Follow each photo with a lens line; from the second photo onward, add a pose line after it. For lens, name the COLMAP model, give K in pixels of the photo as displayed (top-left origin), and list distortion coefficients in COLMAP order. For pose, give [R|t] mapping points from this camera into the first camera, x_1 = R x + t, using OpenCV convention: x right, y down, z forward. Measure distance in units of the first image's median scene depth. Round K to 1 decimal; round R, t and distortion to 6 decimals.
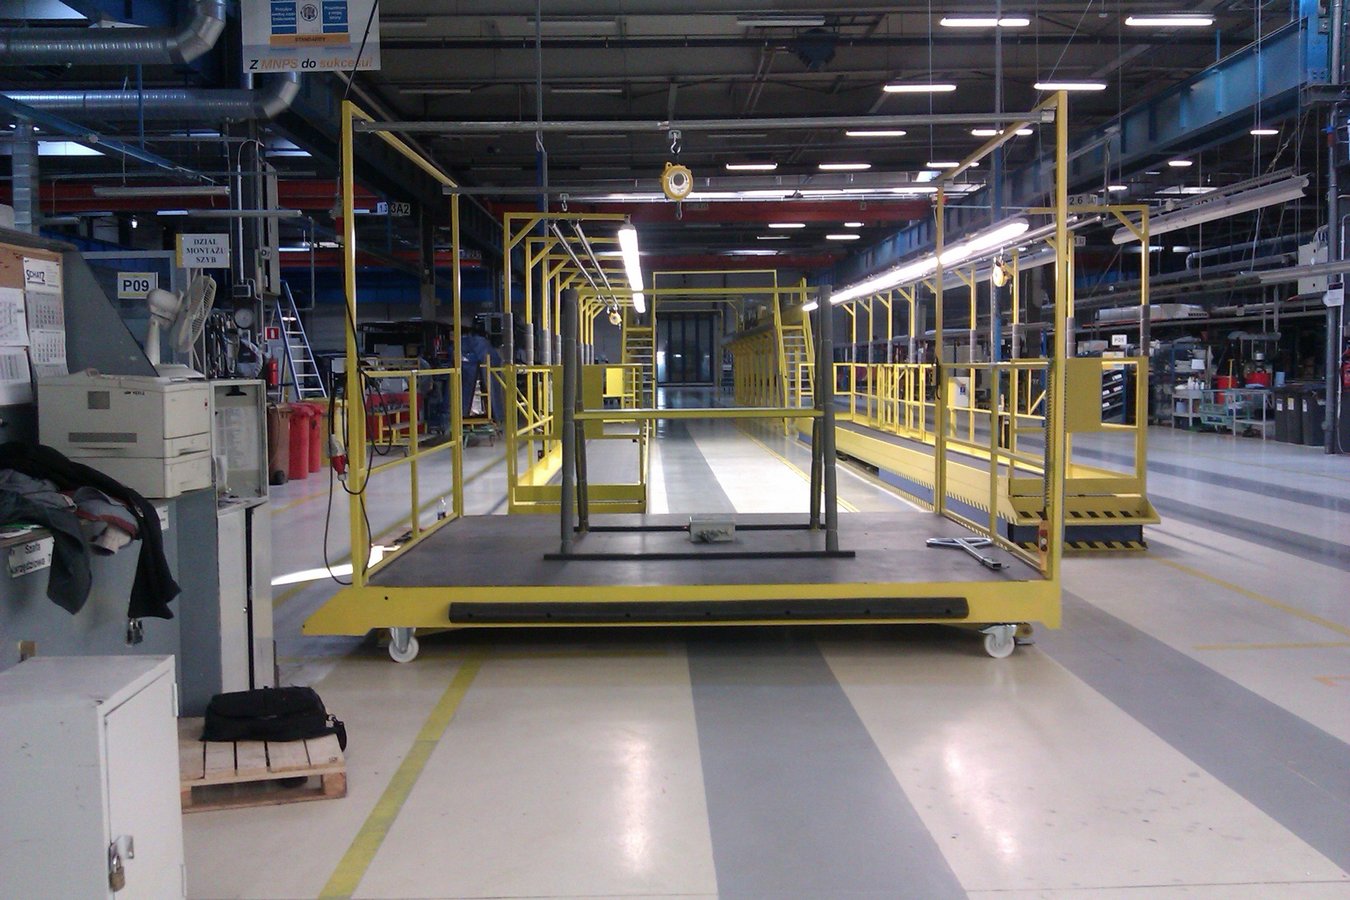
lens RADIAL K [[1329.5, 0, 665.5], [0, 1329.5, 462.8], [0, 0, 1]] dist [0.116303, -0.405166]
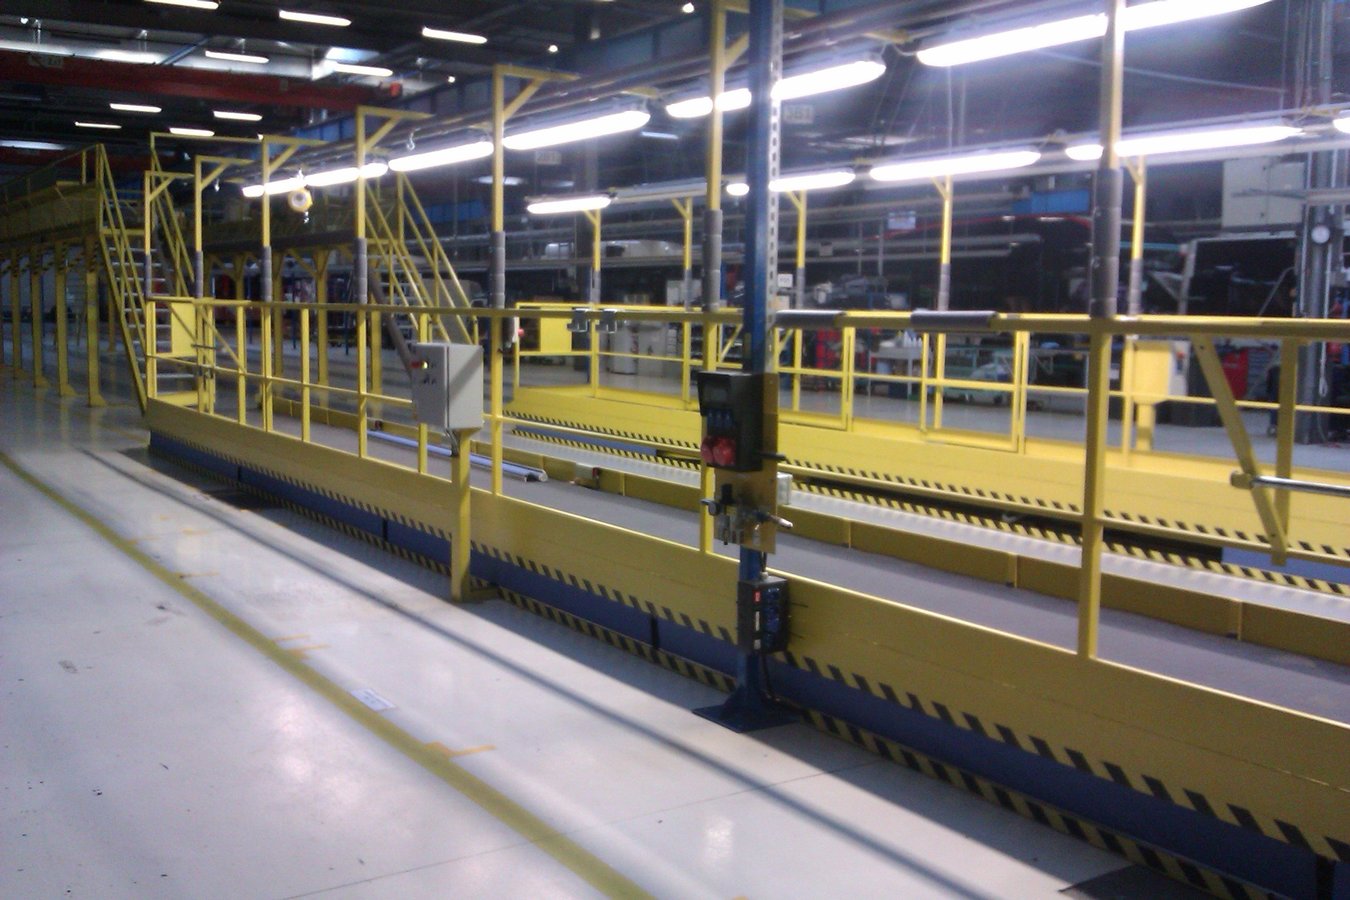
lens RADIAL K [[1357.6, 0, 675.0], [0, 1357.6, 450.0], [0, 0, 1]] dist [-0.004754, -0.034137]
pose [[0.833328, -0.035997, 0.551605, -0.156274], [0.016577, 0.999056, 0.040155, -0.028379], [-0.552530, -0.024318, 0.833138, 0.409183]]
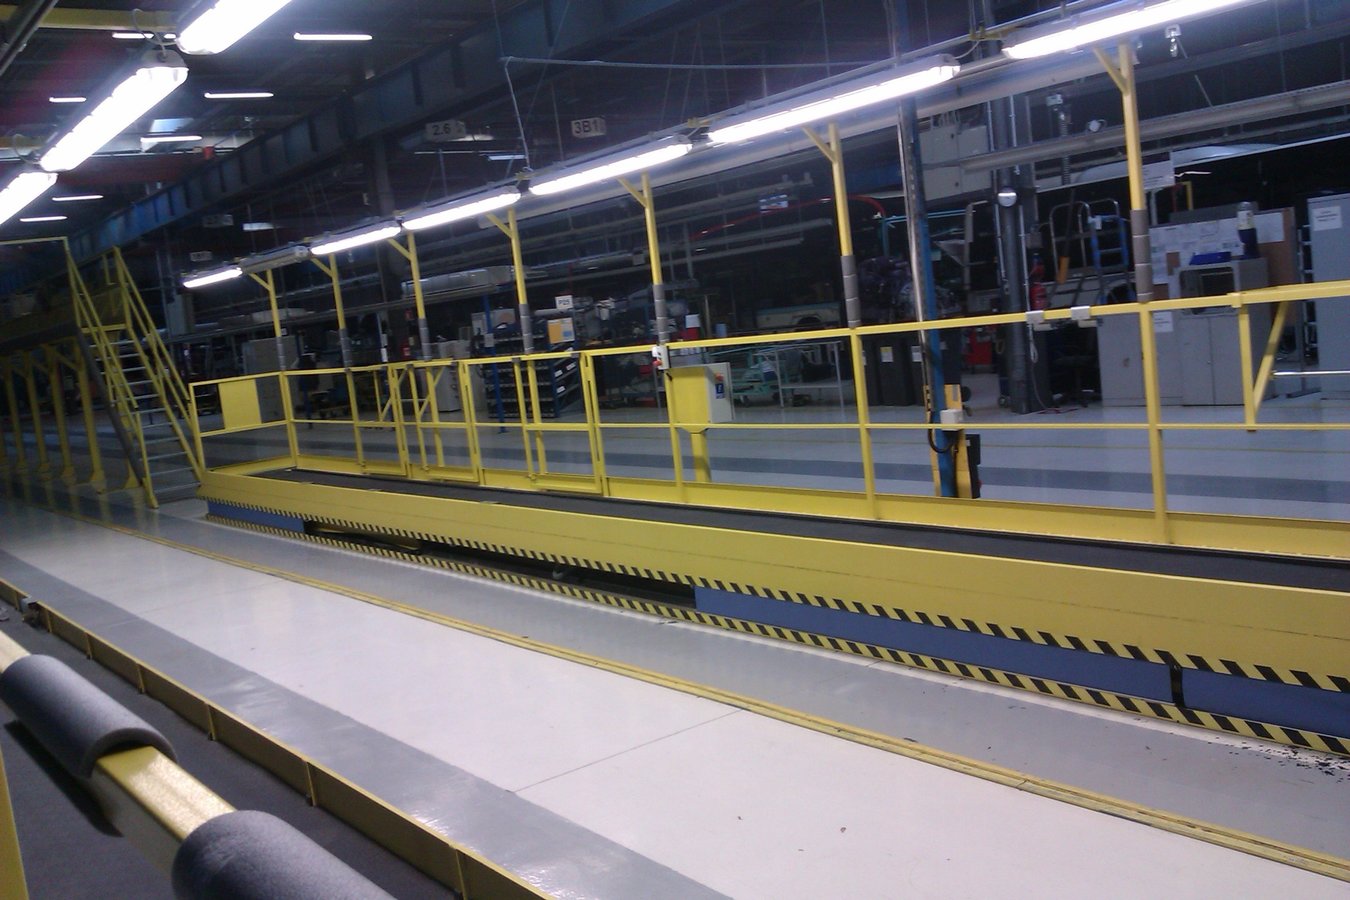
lens RADIAL K [[1329.5, 0, 665.5], [0, 1329.5, 462.8], [0, 0, 1]] dist [0.116303, -0.405166]
pose [[0.816926, -0.157408, 0.554846, -0.051262], [0.153905, 0.986647, 0.053307, -0.035415], [-0.555828, 0.041845, 0.830243, 0.367575]]
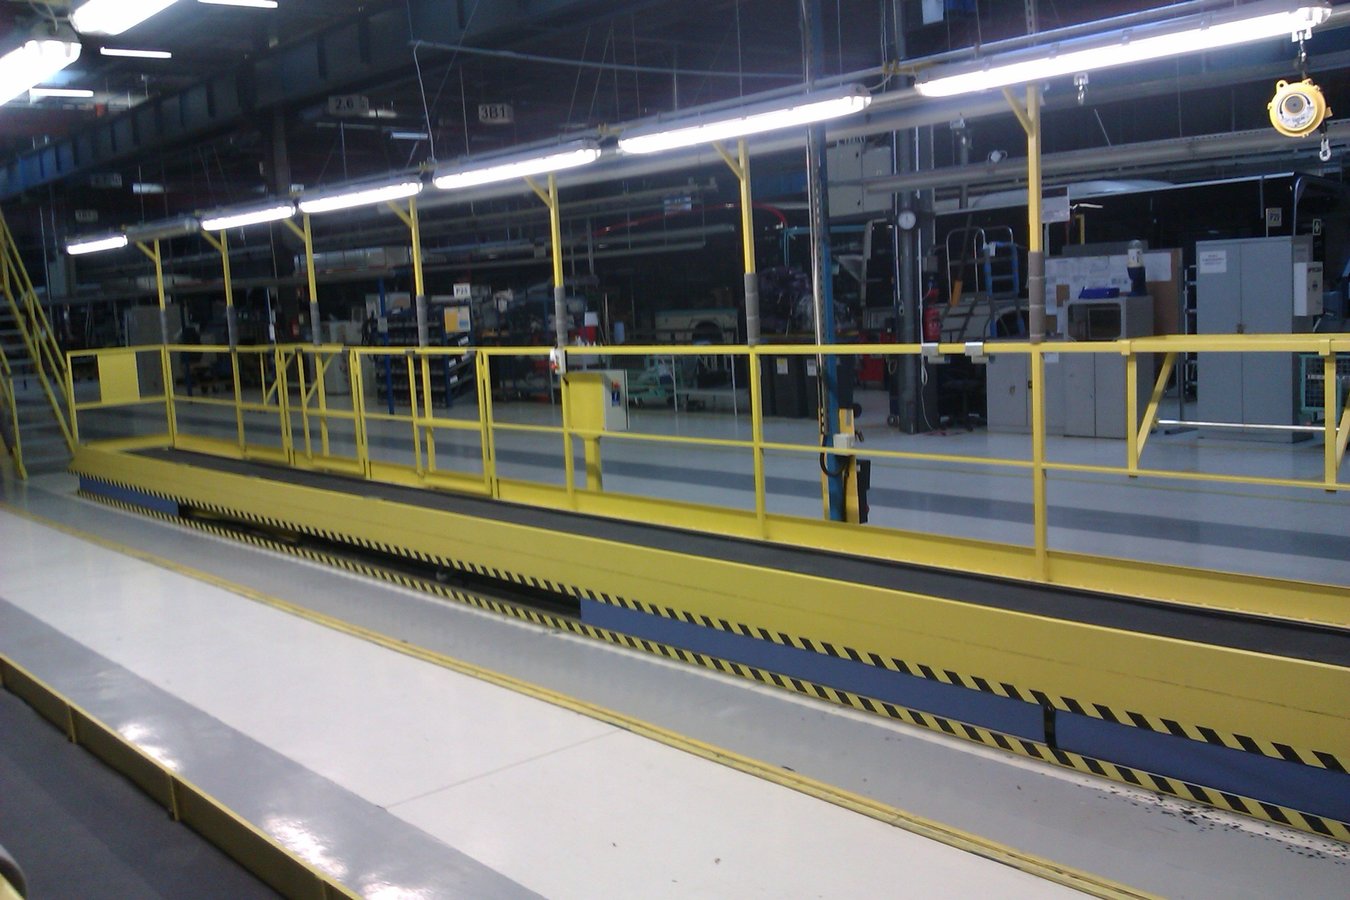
lens RADIAL K [[1329.5, 0, 665.5], [0, 1329.5, 462.8], [0, 0, 1]] dist [0.116303, -0.405166]
pose [[0.775706, -0.116904, 0.620172, -0.050426], [0.095190, 0.993124, 0.068144, -0.038675], [-0.623874, 0.006174, 0.781500, 0.369097]]
